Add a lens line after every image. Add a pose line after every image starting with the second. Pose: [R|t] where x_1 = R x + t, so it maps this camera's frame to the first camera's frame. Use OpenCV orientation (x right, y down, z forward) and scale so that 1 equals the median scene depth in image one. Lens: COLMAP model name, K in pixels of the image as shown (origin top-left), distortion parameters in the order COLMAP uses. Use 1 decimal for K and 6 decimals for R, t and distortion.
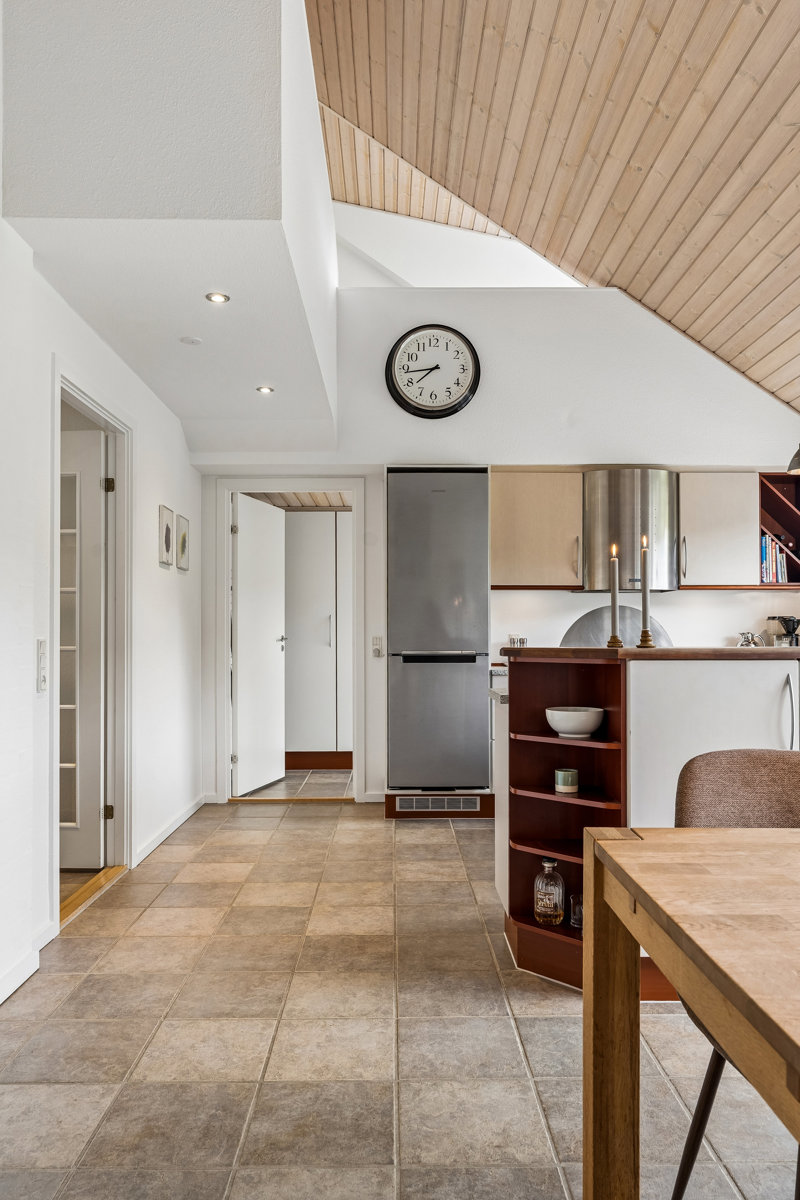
lens RADIAL K [[852.6, 0, 396.8], [0, 852.6, 636.1], [0, 0, 1]] dist [-0.001129, 0.000008]
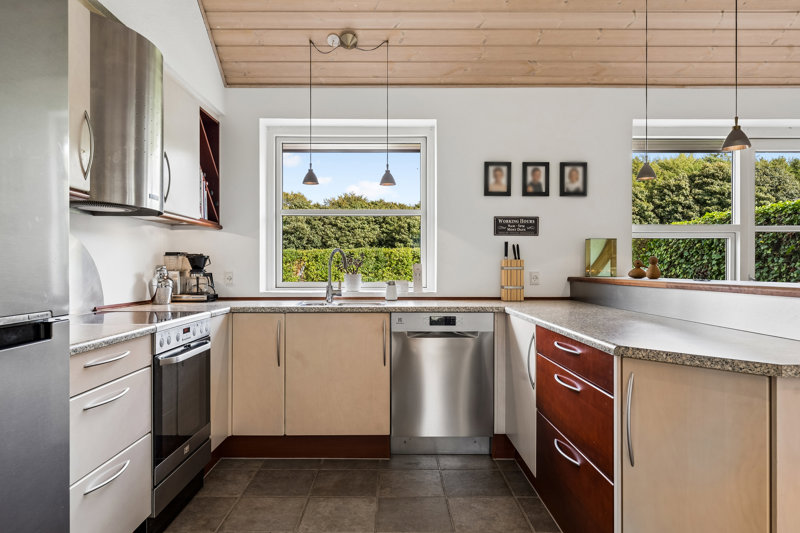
lens RADIAL K [[503.1, 0, 400.0], [0, 503.1, 266.5], [0, 0, 1]] dist [-0.001063, -0.002358]
pose [[-0.001456, 0.022046, 0.999756, -0.150490], [-0.000186, 0.999757, -0.022047, 0.006609], [-0.999999, -0.000218, -0.001452, 0.822157]]
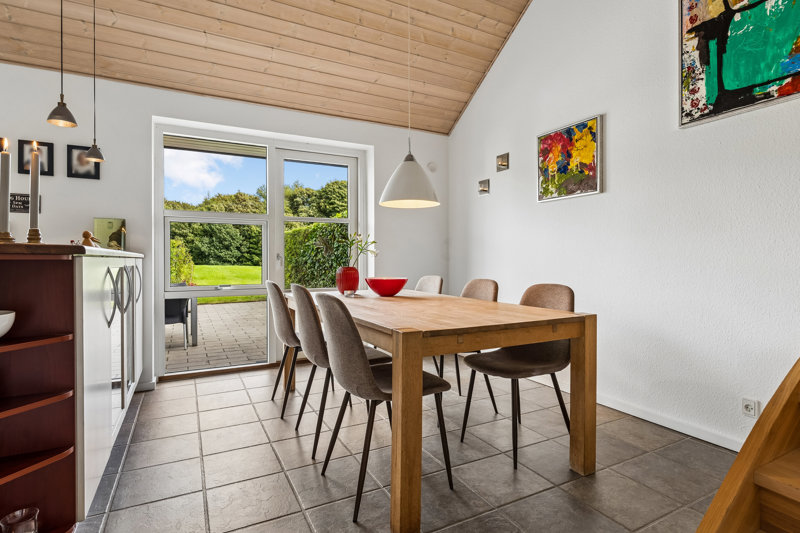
lens RADIAL K [[386.1, 0, 400.0], [0, 386.1, 266.5], [0, 0, 1]] dist [-0.004409, -0.000674]
pose [[-0.438730, -0.010807, 0.898554, -0.179924], [-0.001849, 0.999936, 0.011123, 0.018216], [-0.898617, 0.003218, -0.438722, 0.408063]]
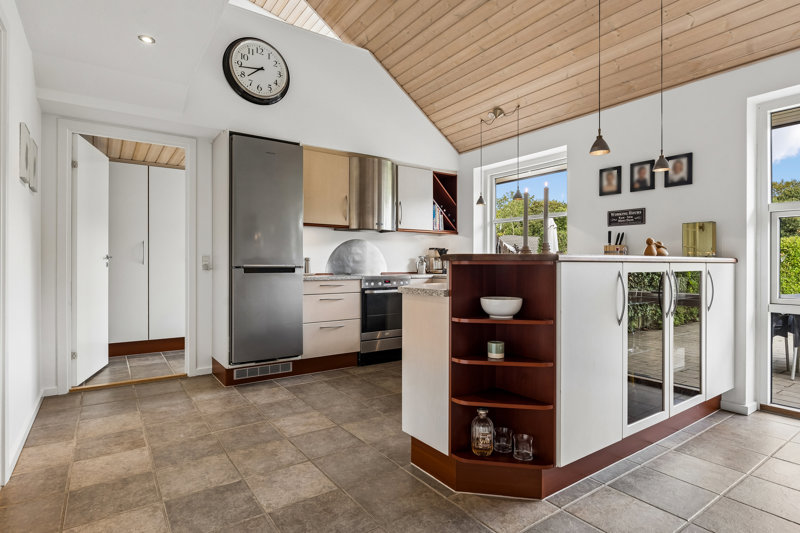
lens RADIAL K [[424.1, 0, 400.0], [0, 424.1, 266.5], [0, 0, 1]] dist [-0.000486, 0.000425]
pose [[0.820125, 0.001684, 0.572181, -0.180606], [-0.003875, 0.999989, 0.002612, 0.018111], [-0.572171, -0.004360, 0.820123, 0.288296]]
